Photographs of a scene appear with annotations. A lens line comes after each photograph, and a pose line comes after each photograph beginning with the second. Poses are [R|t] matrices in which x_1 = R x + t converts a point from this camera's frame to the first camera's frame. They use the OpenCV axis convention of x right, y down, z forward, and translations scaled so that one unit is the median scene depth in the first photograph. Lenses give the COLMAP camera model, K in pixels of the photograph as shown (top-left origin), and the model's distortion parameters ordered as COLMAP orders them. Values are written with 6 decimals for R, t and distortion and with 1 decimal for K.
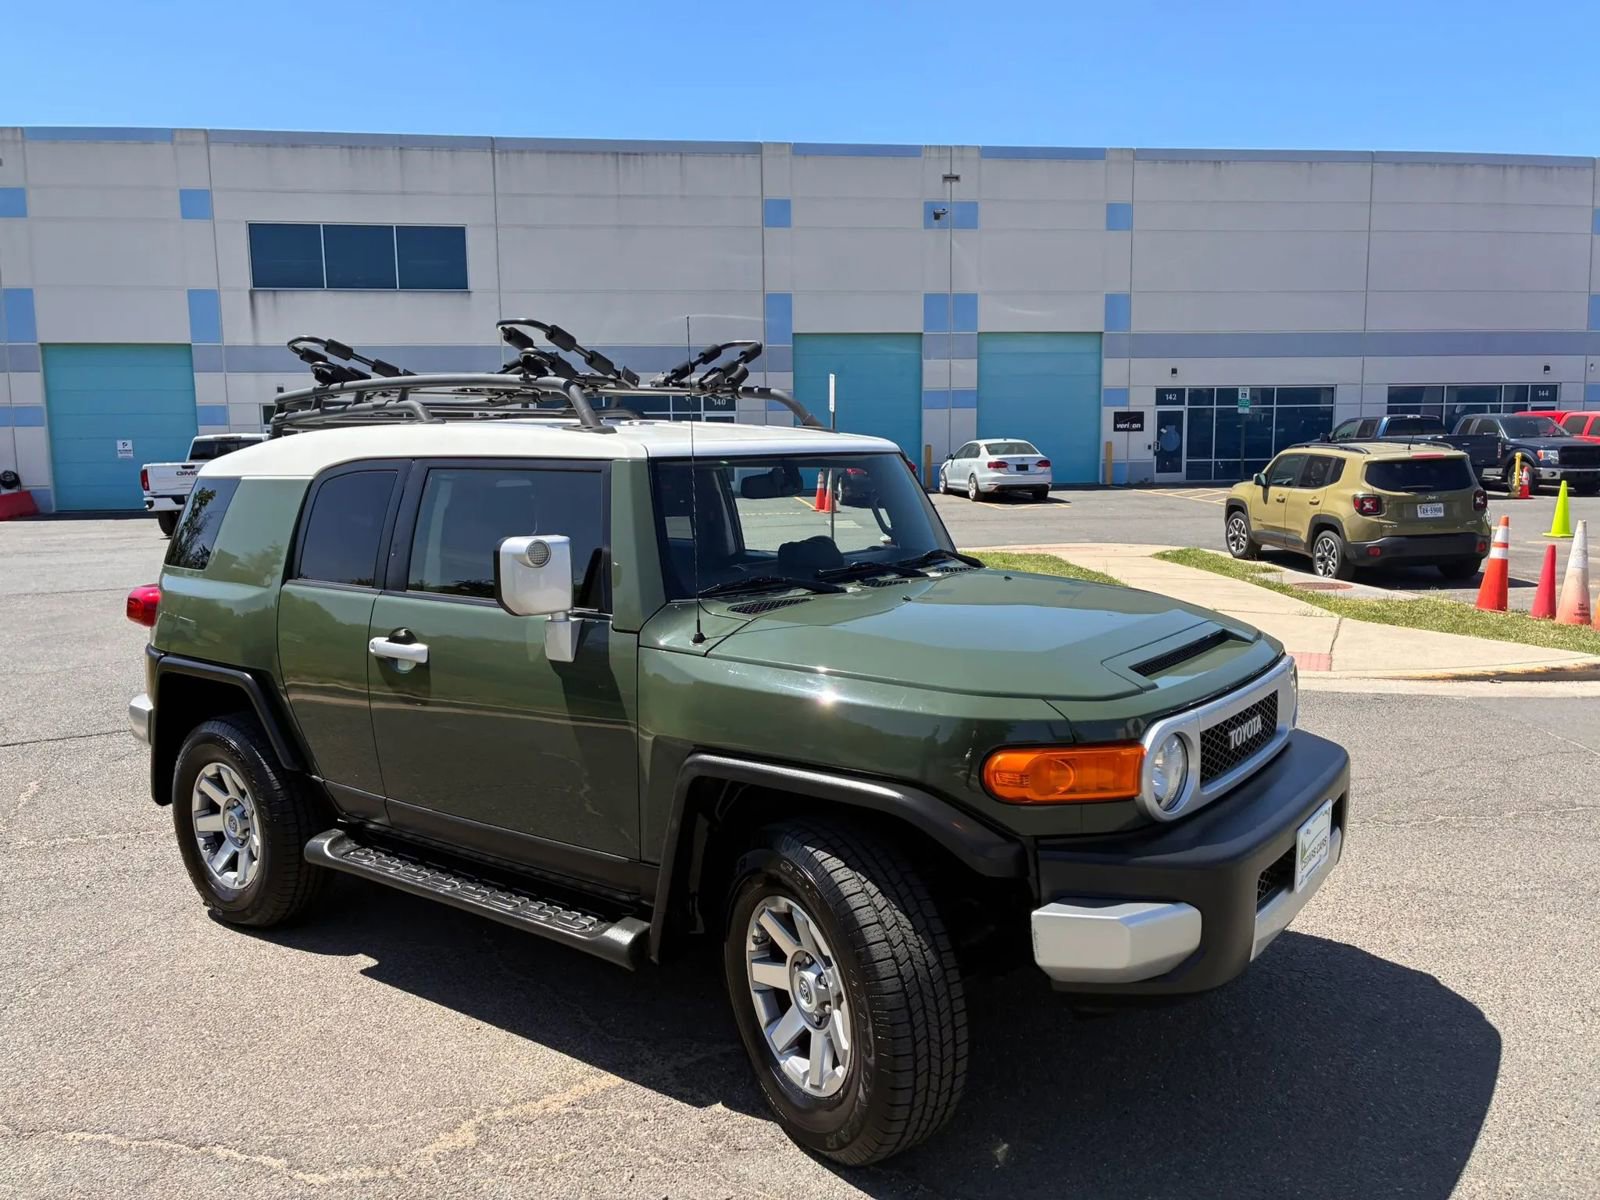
lens RADIAL K [[1207.6, 0, 792.1], [0, 1207.6, 578.2], [0, 0, 1]] dist [0.064472, -0.074616]
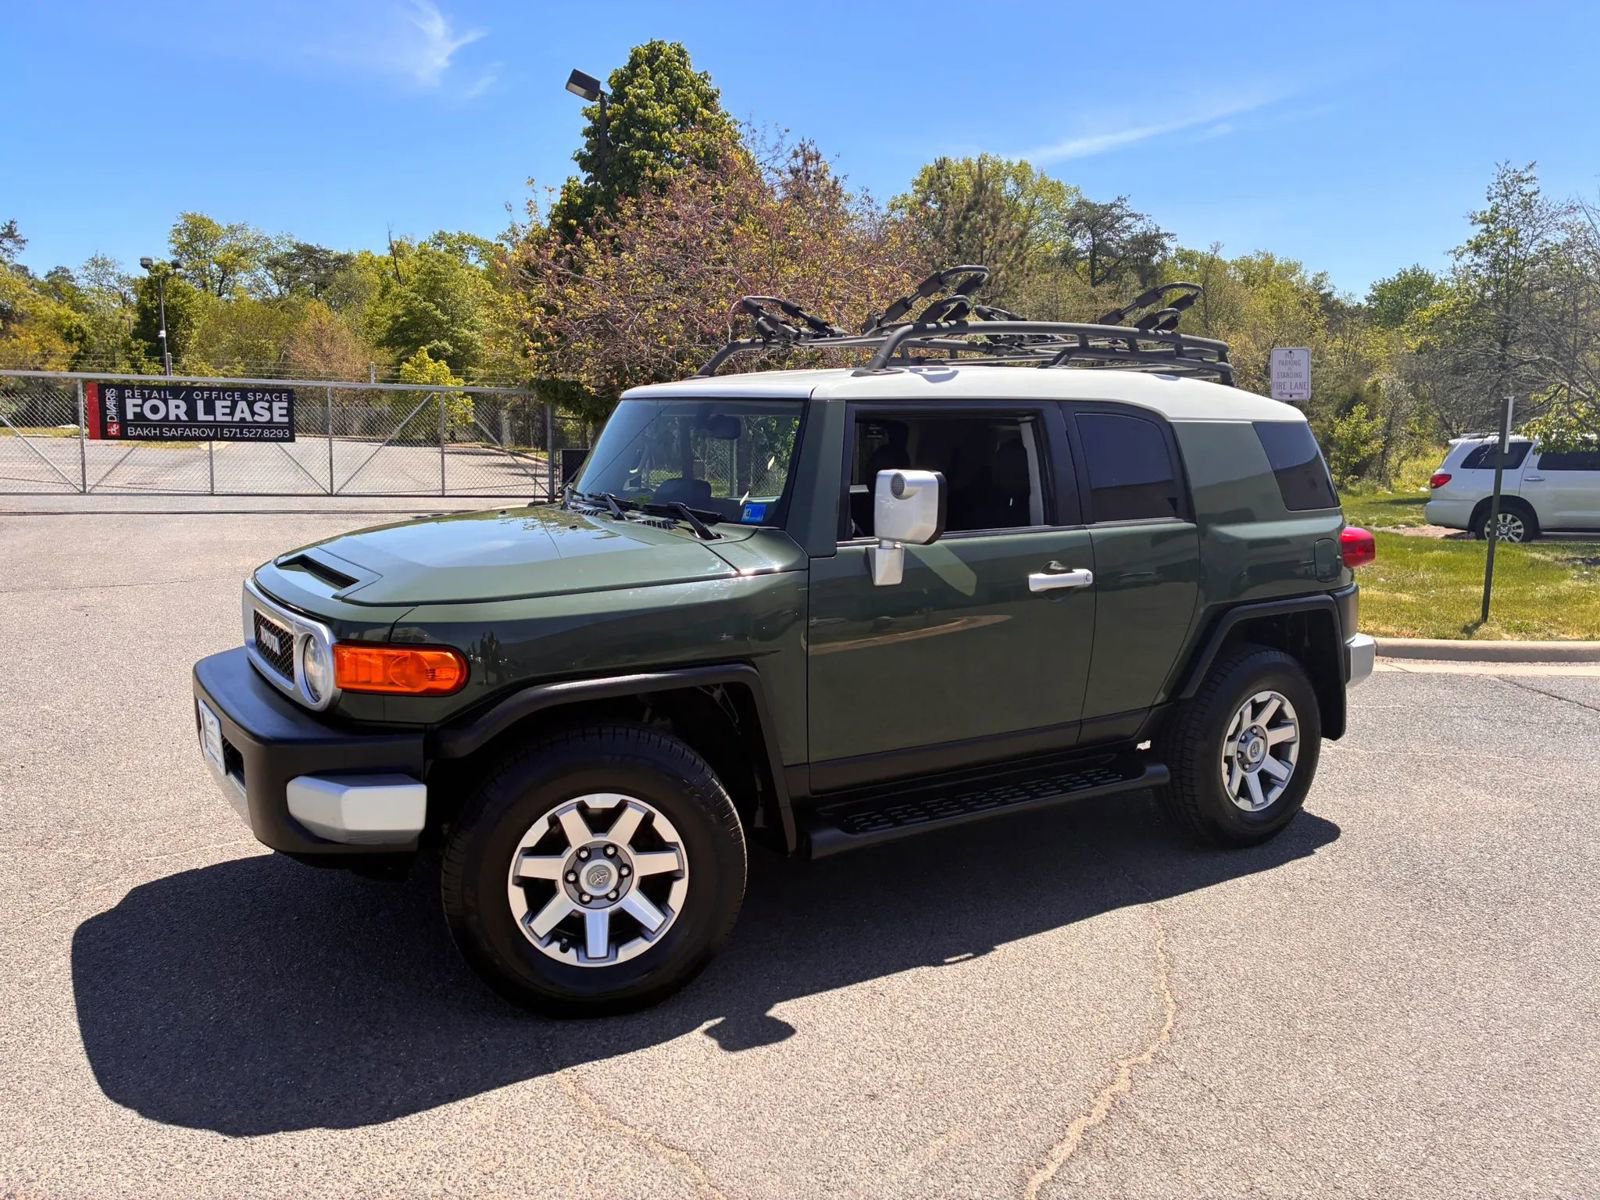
lens RADIAL K [[1207.6, 0, 783.3], [0, 1207.6, 594.0], [0, 0, 1]] dist [0.064472, -0.074616]
pose [[-0.337784, 0.150503, -0.929113, 0.801756], [-0.109827, 0.974087, 0.197716, -0.122244], [0.934794, 0.168827, -0.312502, 1.143445]]
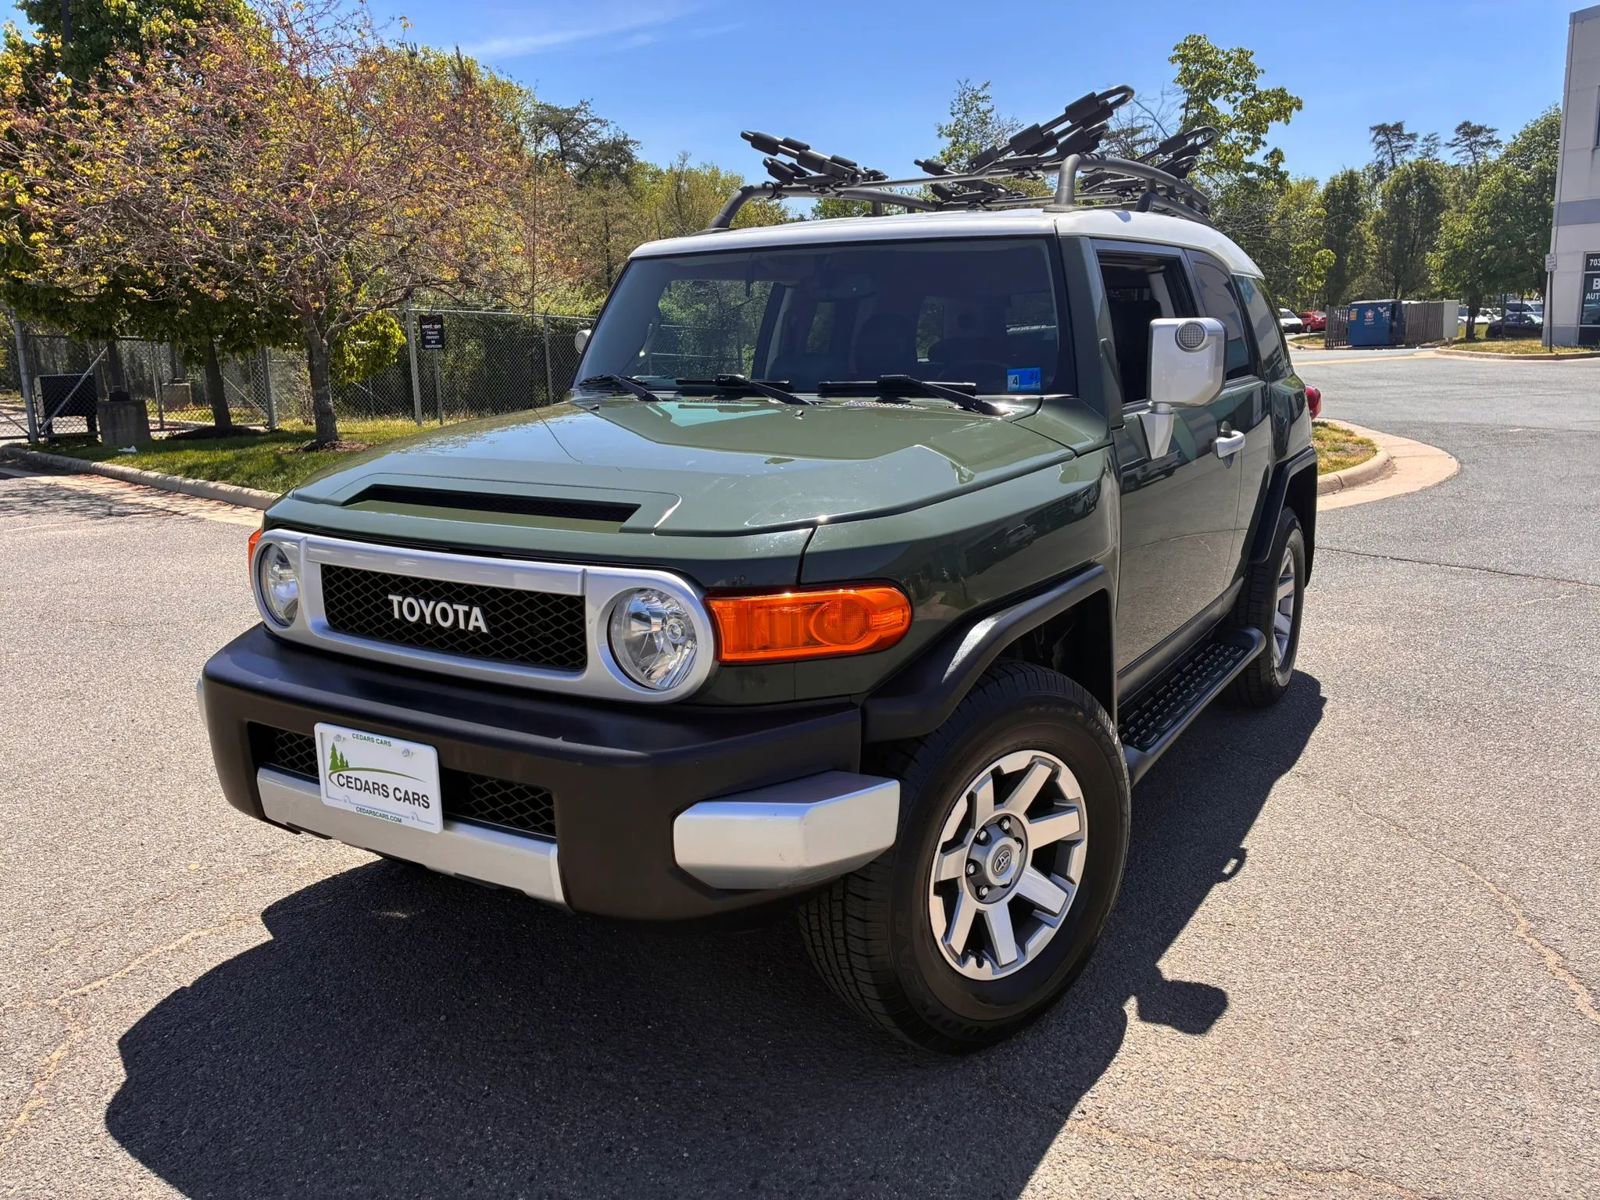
lens RADIAL K [[1207.6, 0, 801.6], [0, 1207.6, 594.6], [0, 0, 1]] dist [0.064472, -0.074616]
pose [[0.100118, 0.229064, -0.968249, 0.700256], [-0.091450, 0.971138, 0.220291, -0.041490], [0.990764, 0.066492, 0.118176, 0.718731]]
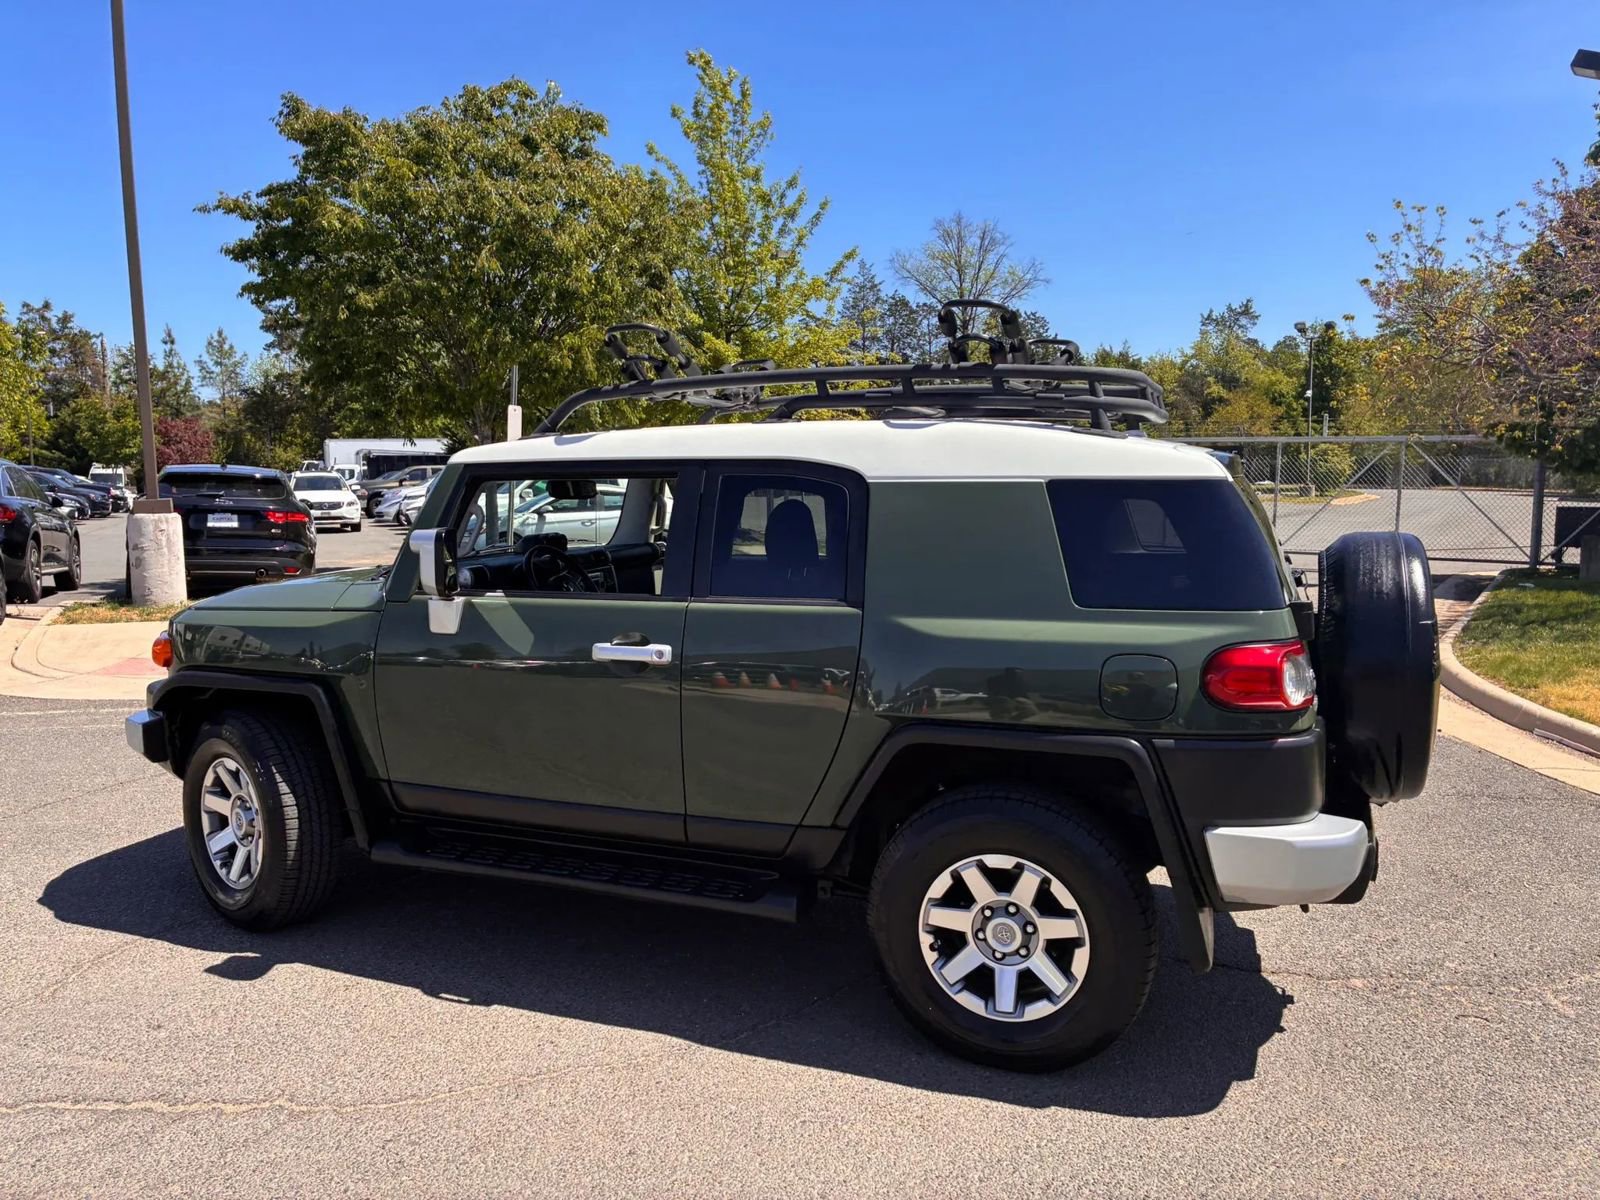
lens RADIAL K [[1212.9, 0, 791.6], [0, 1212.9, 606.6], [0, 0, 1]] dist [0.050393, -0.049121]
pose [[-0.960700, 0.054983, -0.272088, 0.090236], [-0.007754, 0.974489, 0.224302, -0.189198], [0.277479, 0.217597, -0.935765, 1.789113]]
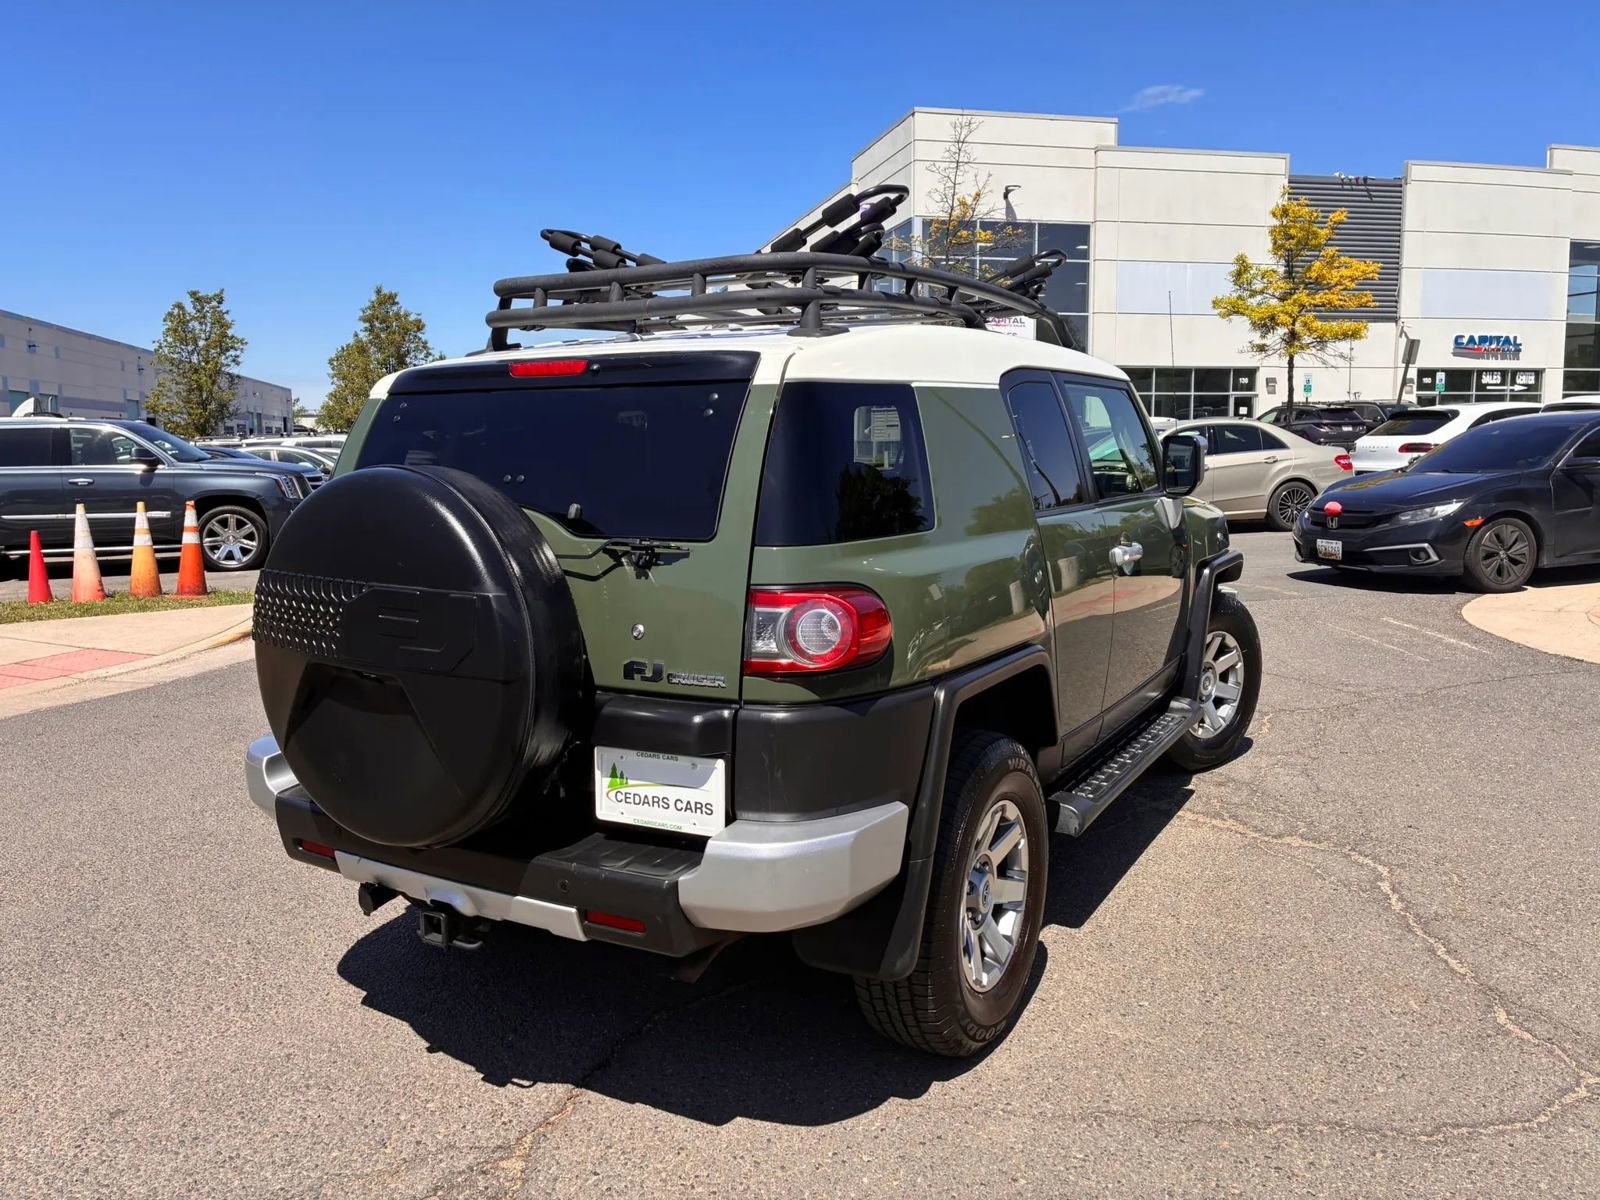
lens RADIAL K [[1207.6, 0, 777.5], [0, 1207.6, 585.8], [0, 0, 1]] dist [0.064472, -0.074616]
pose [[-0.103461, -0.107241, 0.988835, -1.016717], [0.126137, 0.984729, 0.119993, -0.059221], [-0.986603, 0.137143, -0.088355, 1.065296]]
